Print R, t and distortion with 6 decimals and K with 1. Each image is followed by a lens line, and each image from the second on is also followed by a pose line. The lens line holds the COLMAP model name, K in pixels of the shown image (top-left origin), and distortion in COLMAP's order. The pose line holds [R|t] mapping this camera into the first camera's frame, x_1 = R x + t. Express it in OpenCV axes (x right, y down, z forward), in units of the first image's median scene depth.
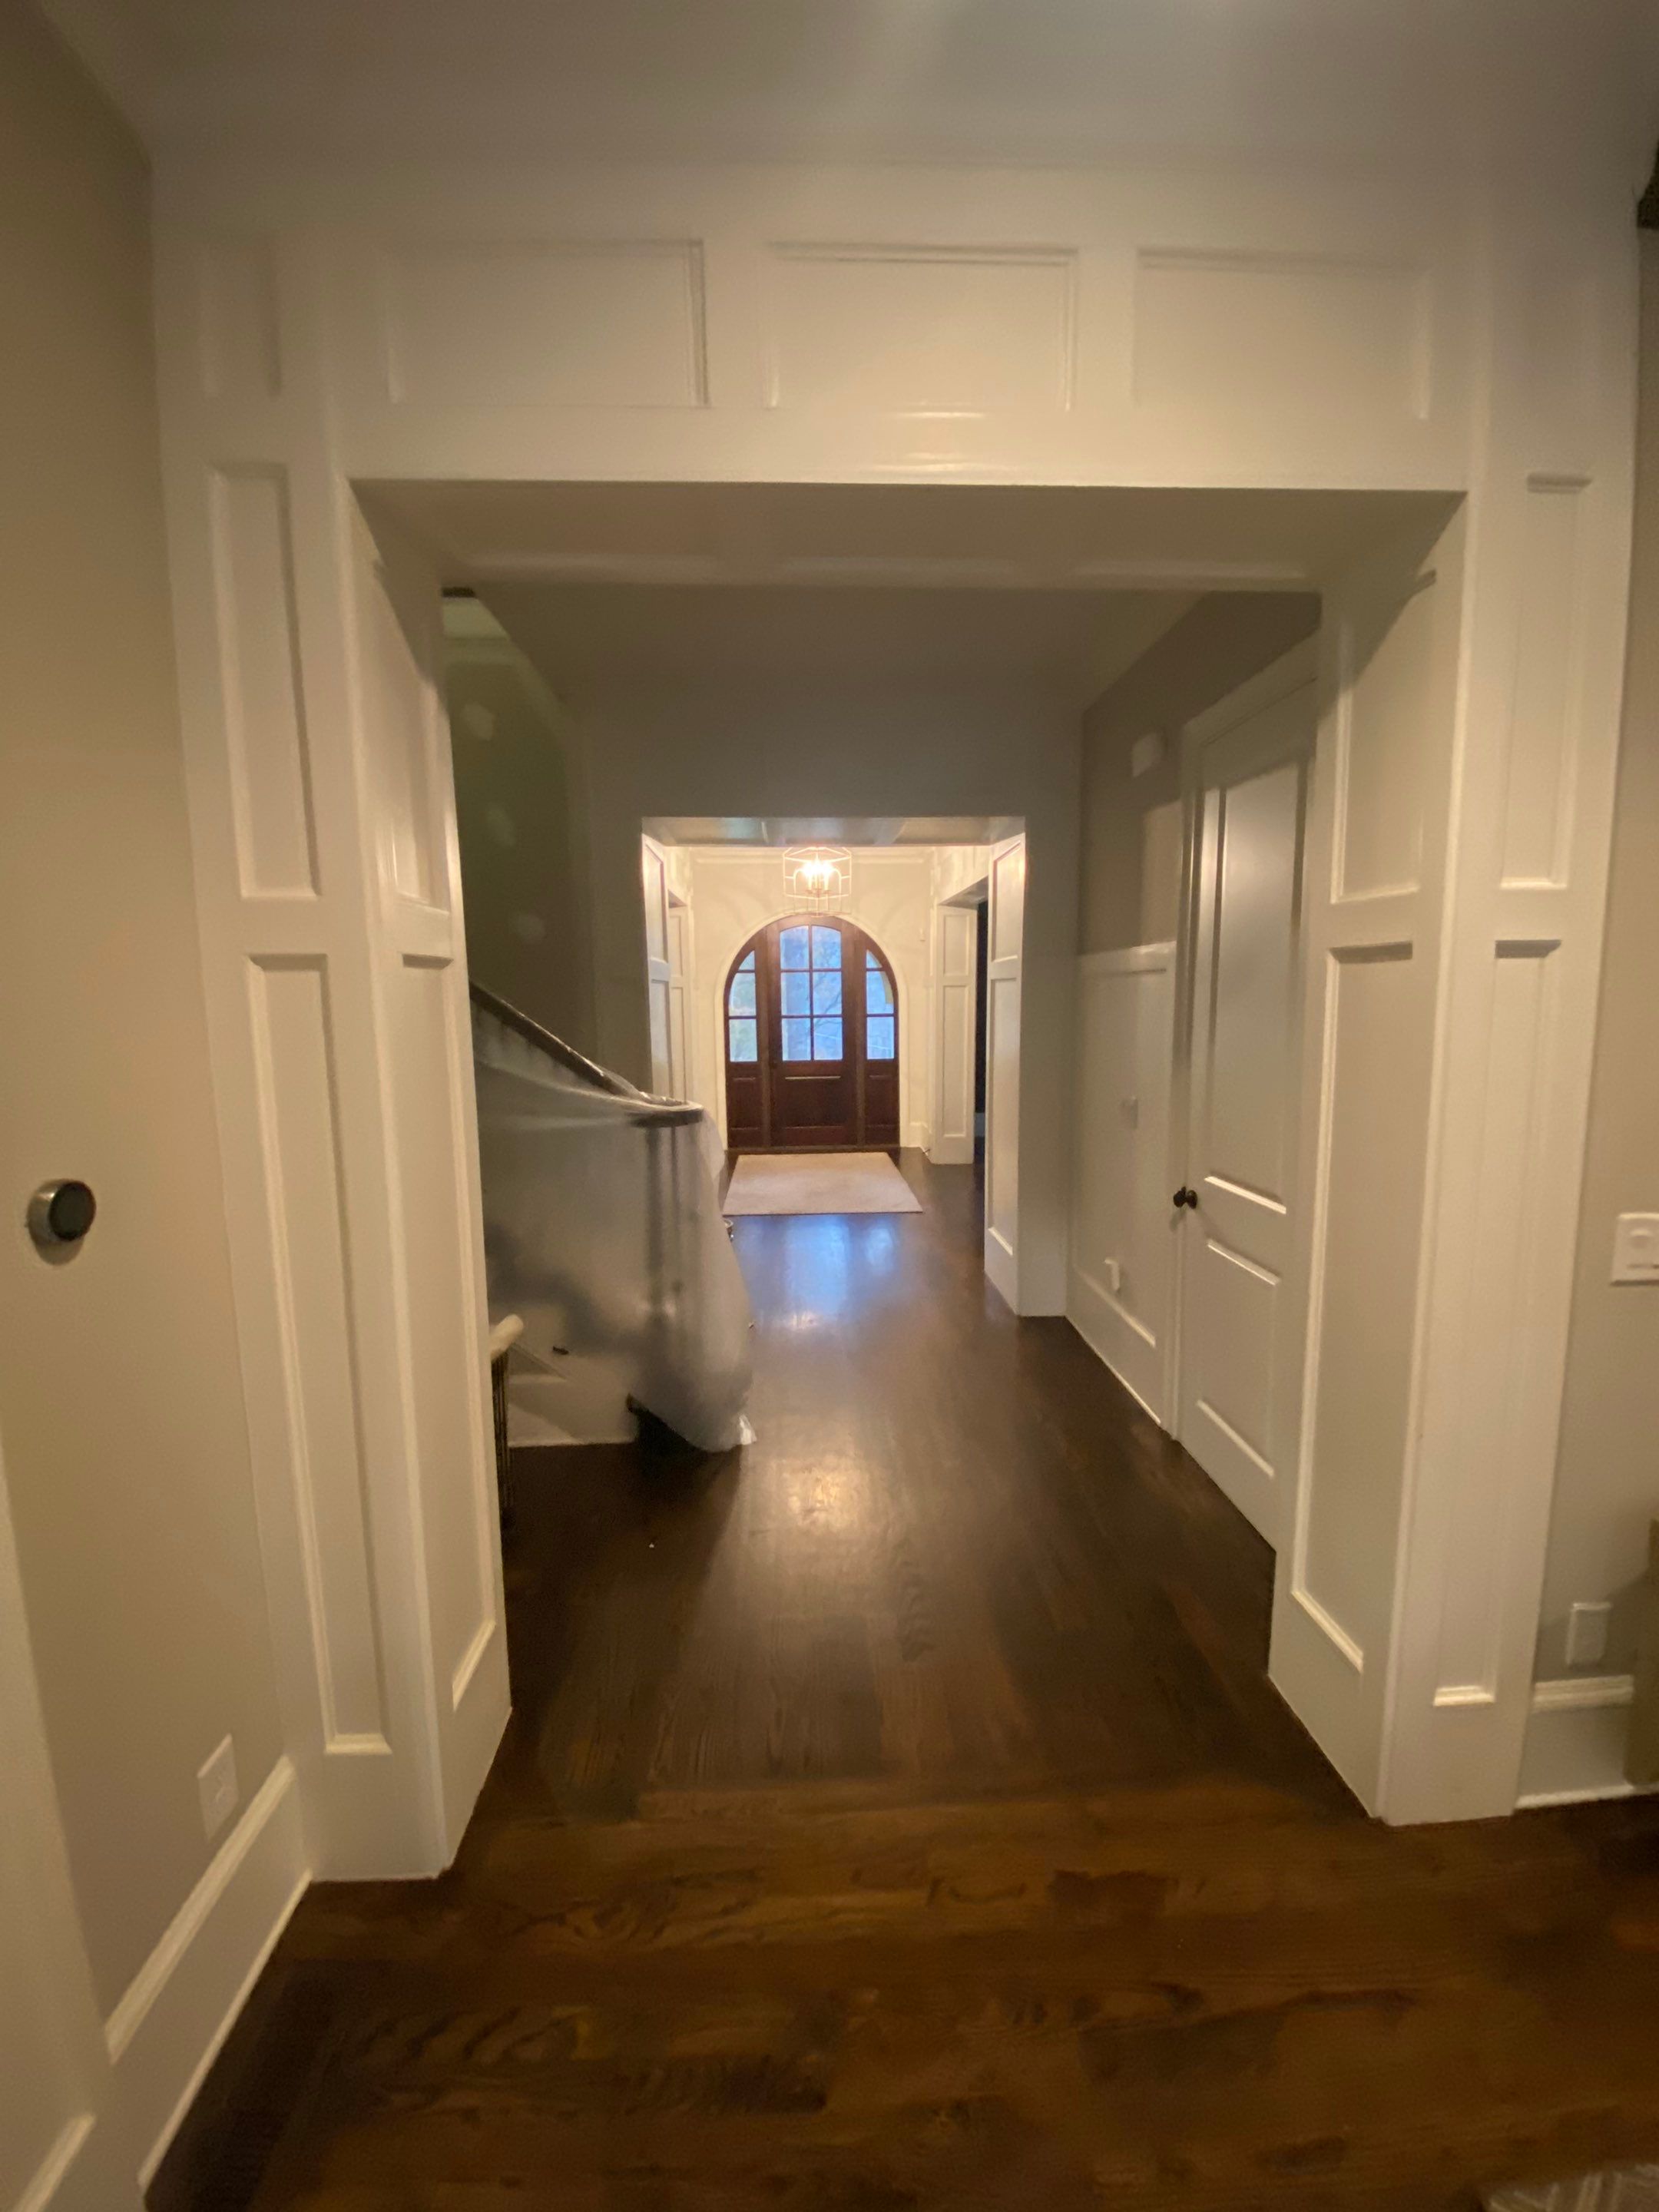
lens RADIAL K [[899.2, 0, 829.5], [0, 899.2, 1106.0], [0, 0, 1]] dist [-0.000480, -0.011370]
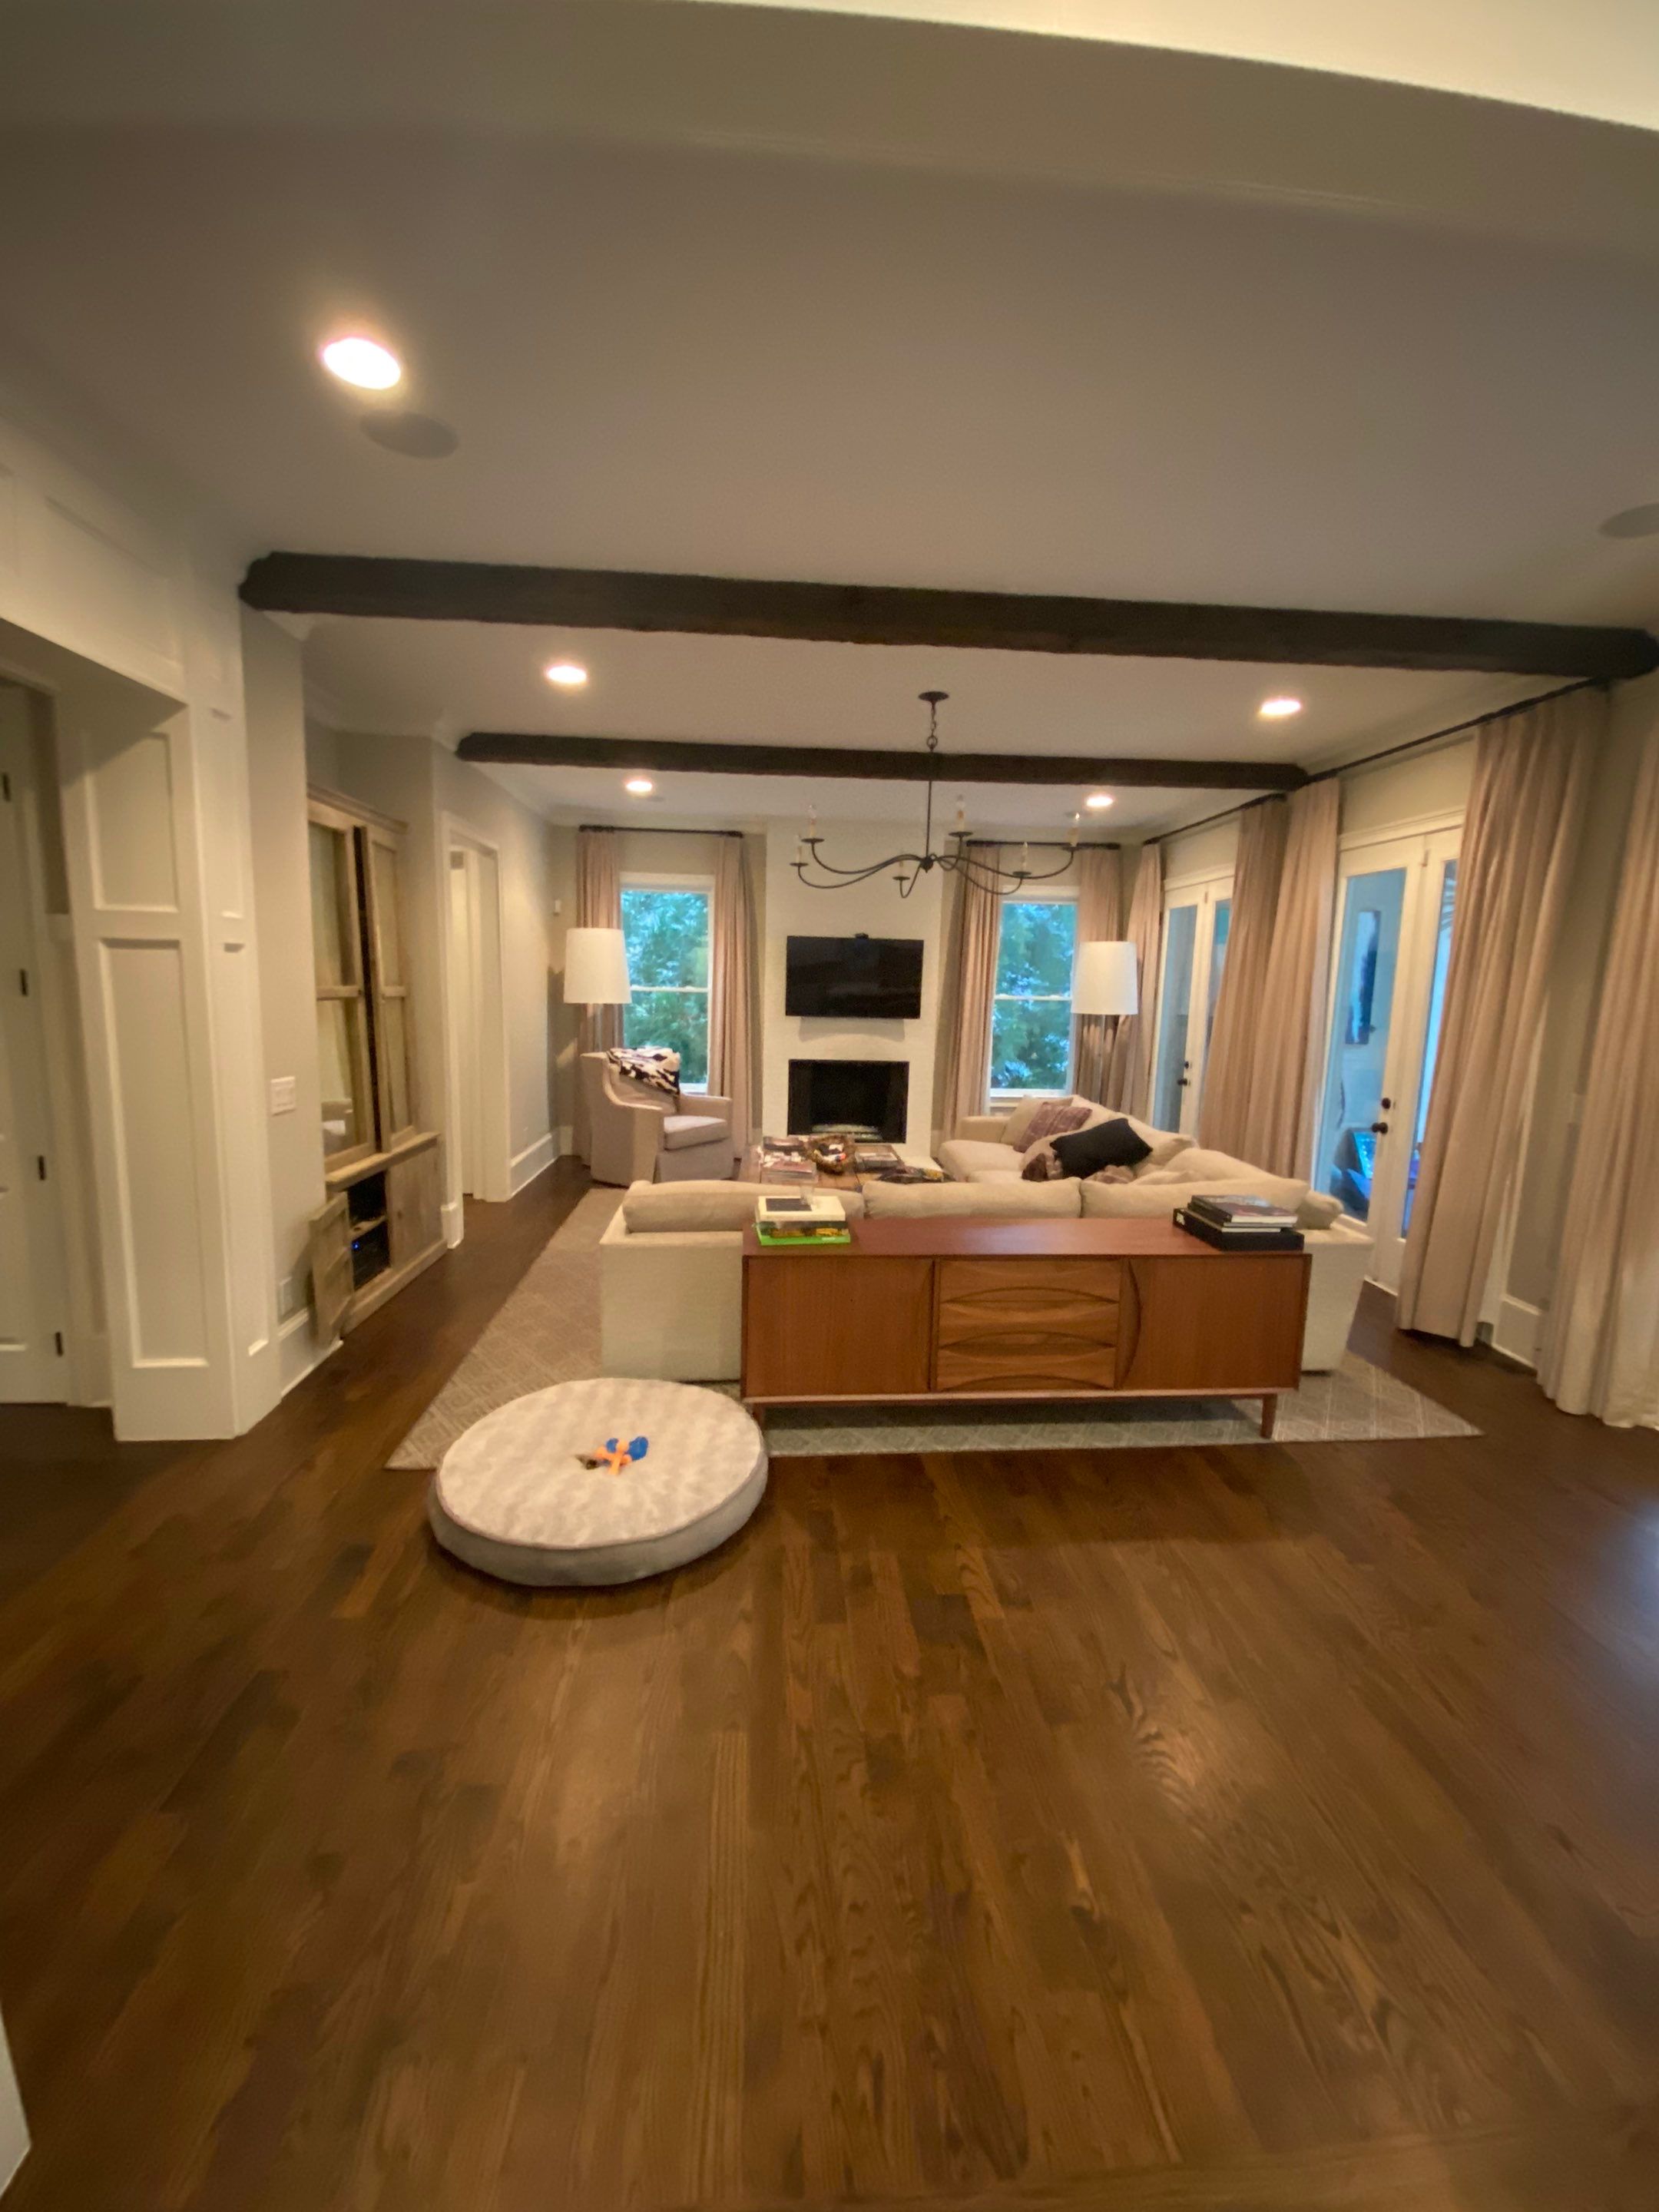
lens RADIAL K [[899.2, 0, 829.5], [0, 899.2, 1106.0], [0, 0, 1]] dist [-0.000480, -0.011370]
pose [[-0.029711, -0.120418, 0.992279, -0.447711], [0.095741, 0.987810, 0.122742, 0.018534], [-0.994963, 0.098649, -0.017820, -0.084261]]
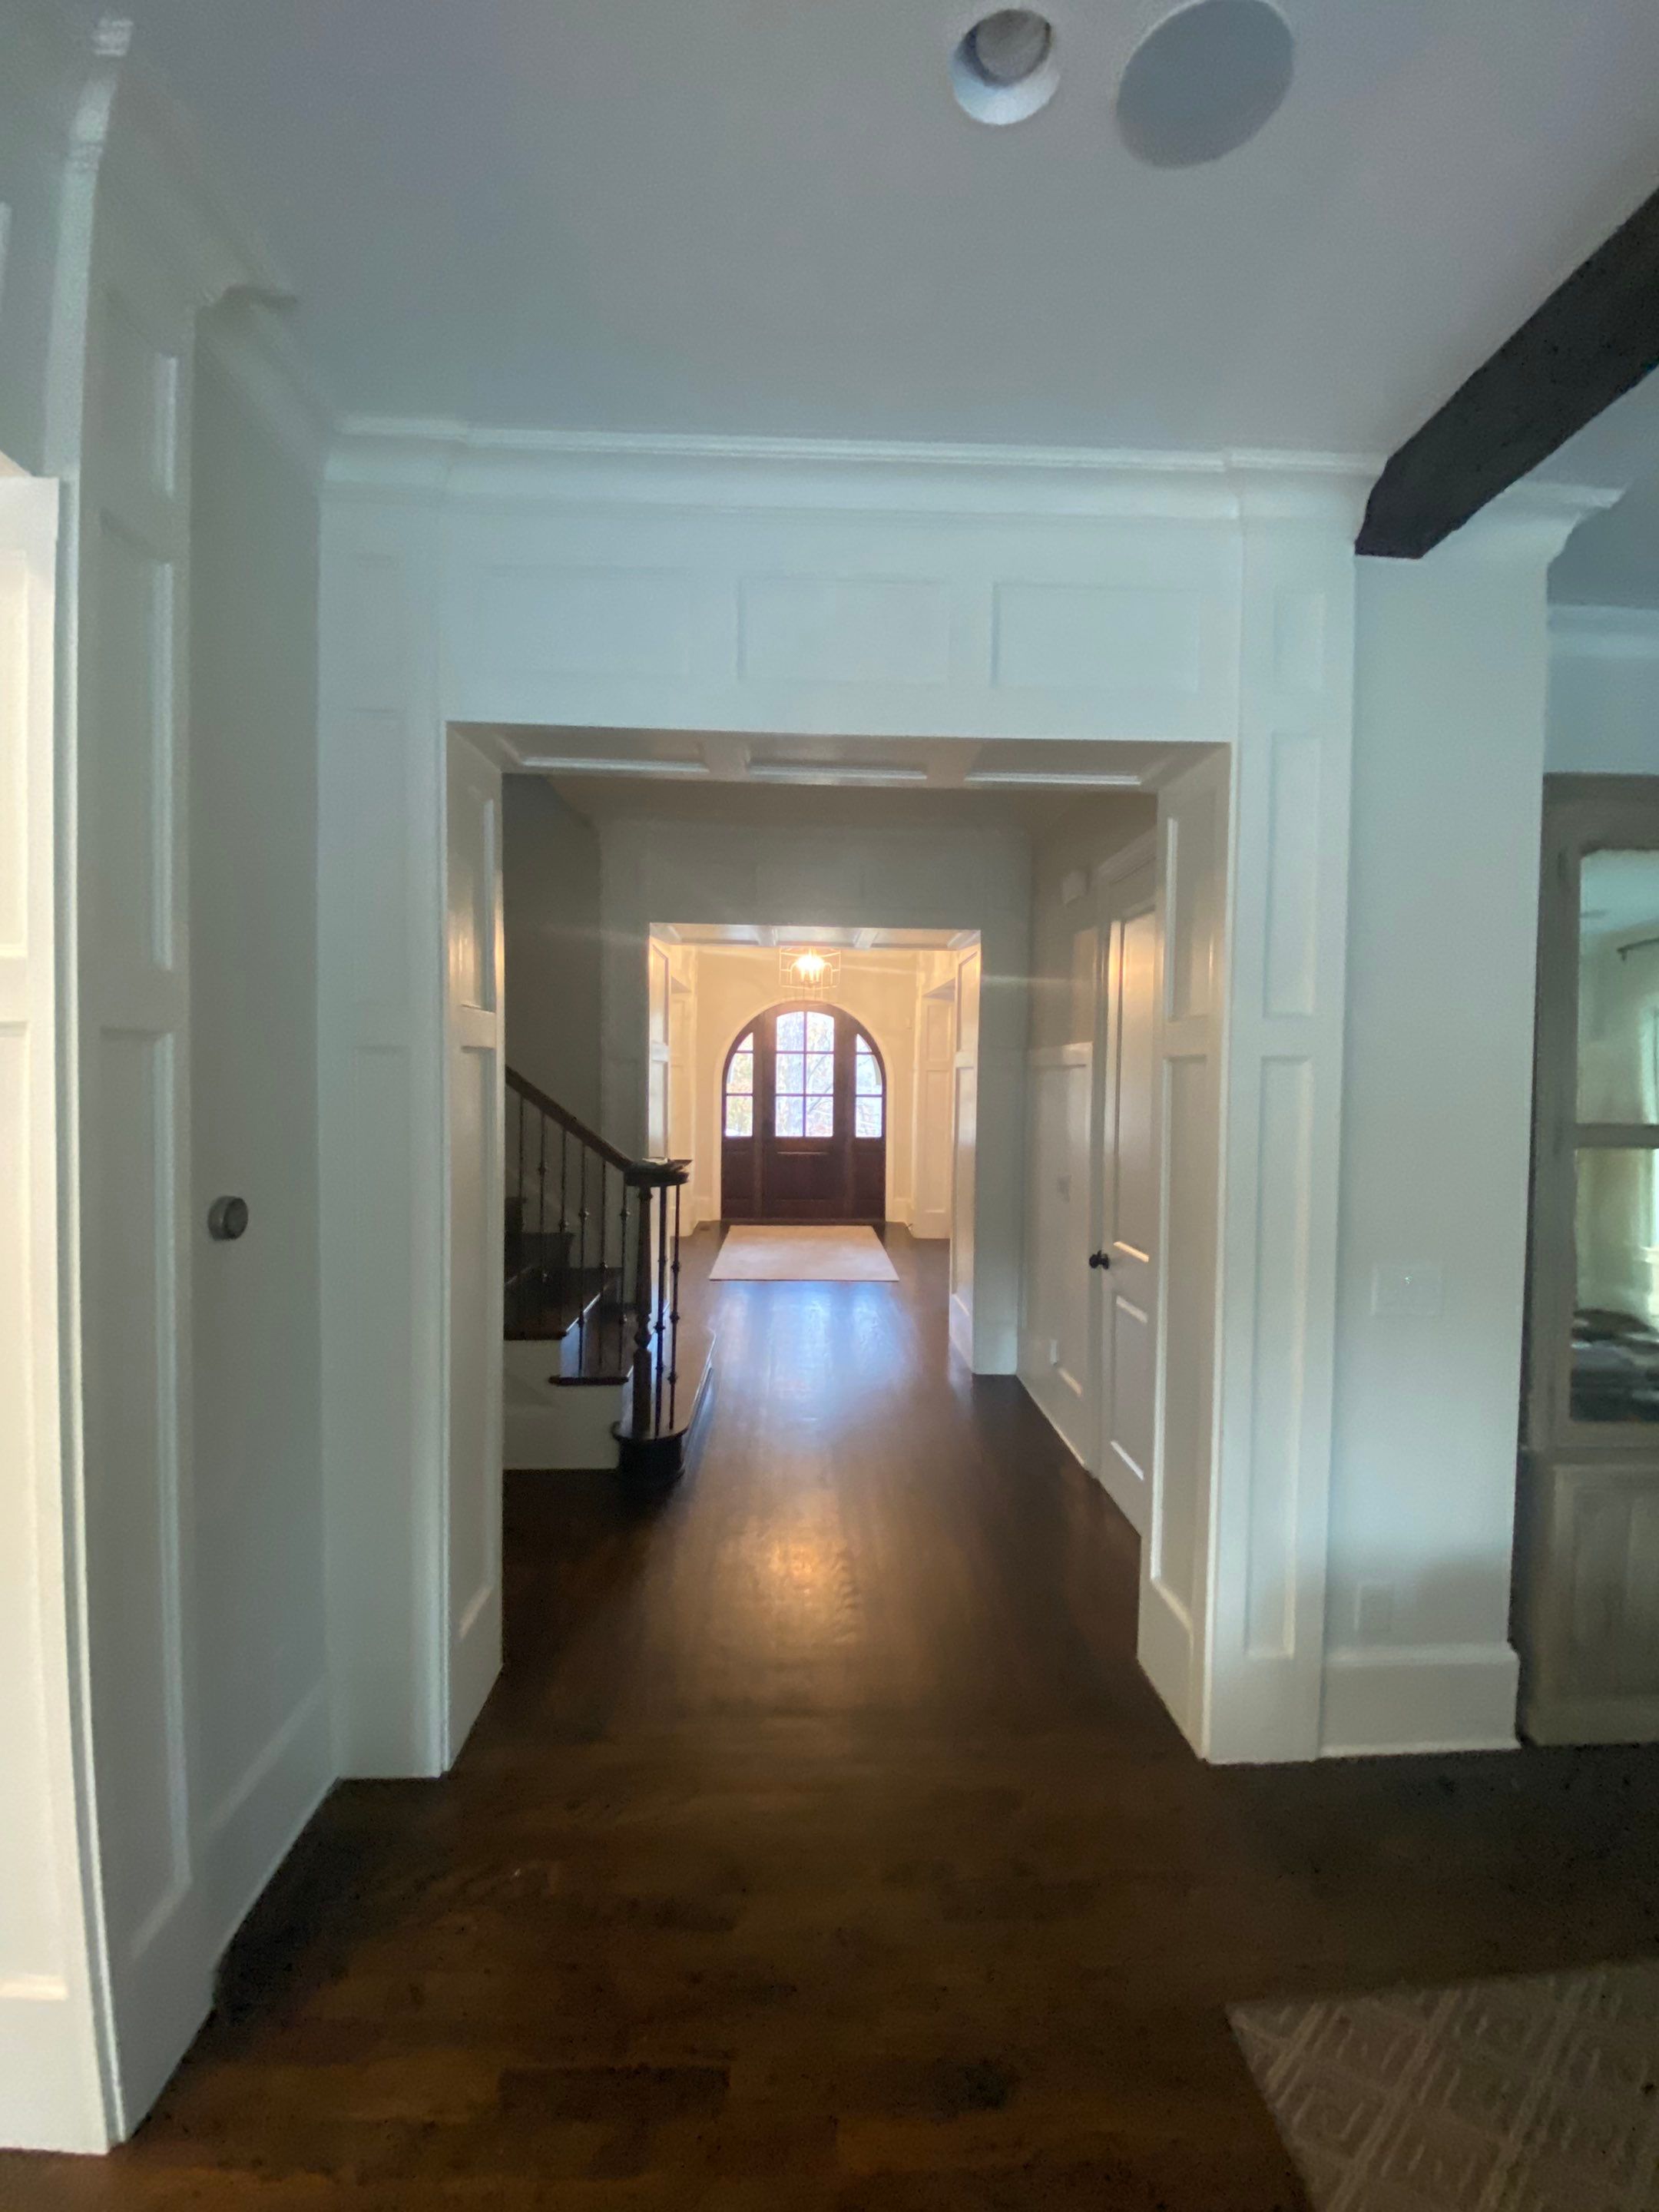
lens RADIAL K [[899.2, 0, 829.5], [0, 899.2, 1106.0], [0, 0, 1]] dist [-0.000480, -0.011370]
pose [[0.999617, 0.027317, -0.004372, 0.030990], [-0.027594, 0.995829, -0.086971, 0.009340], [0.001978, 0.087058, 0.996201, -0.119835]]
